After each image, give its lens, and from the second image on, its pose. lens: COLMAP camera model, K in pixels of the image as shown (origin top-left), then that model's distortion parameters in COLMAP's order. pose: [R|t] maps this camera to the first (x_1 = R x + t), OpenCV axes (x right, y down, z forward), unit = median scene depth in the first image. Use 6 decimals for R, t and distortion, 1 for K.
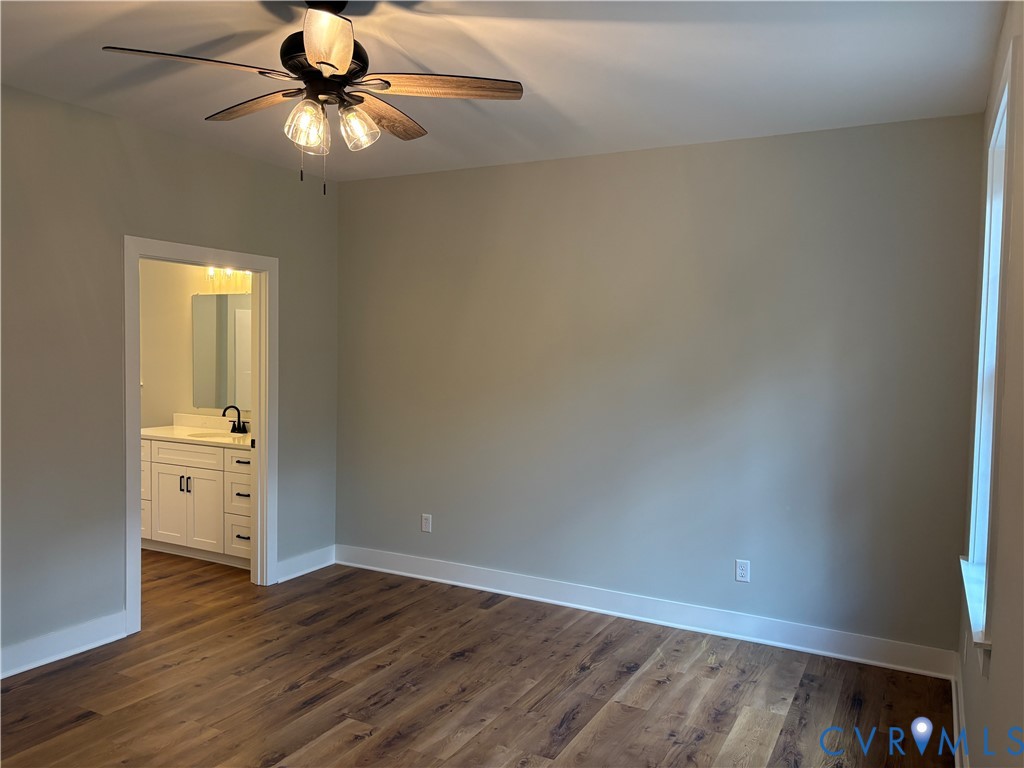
lens RADIAL K [[781.7, 0, 513.1], [0, 781.7, 385.7], [0, 0, 1]] dist [0.021914, -0.022591]
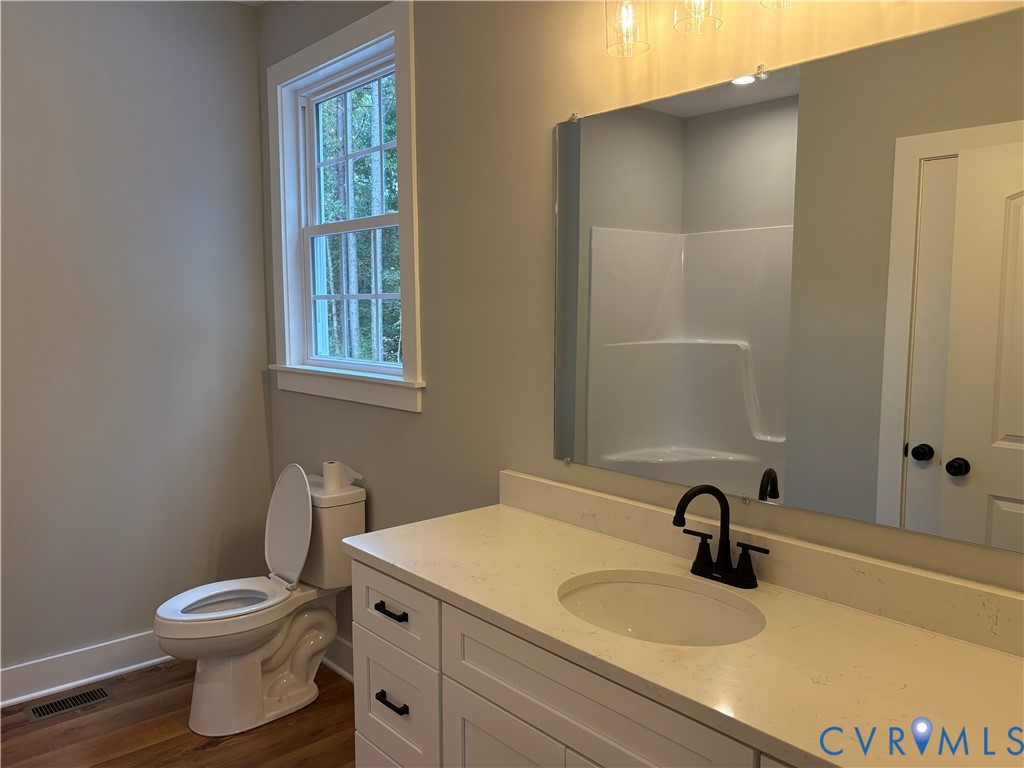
lens RADIAL K [[781.7, 0, 511.6], [0, 781.7, 384.4], [0, 0, 1]] dist [0.021914, -0.022591]
pose [[0.936813, 0.017397, -0.349398, -0.324867], [0.001867, 0.998500, 0.054724, -0.025240], [0.349826, -0.051919, 0.935375, 0.716084]]
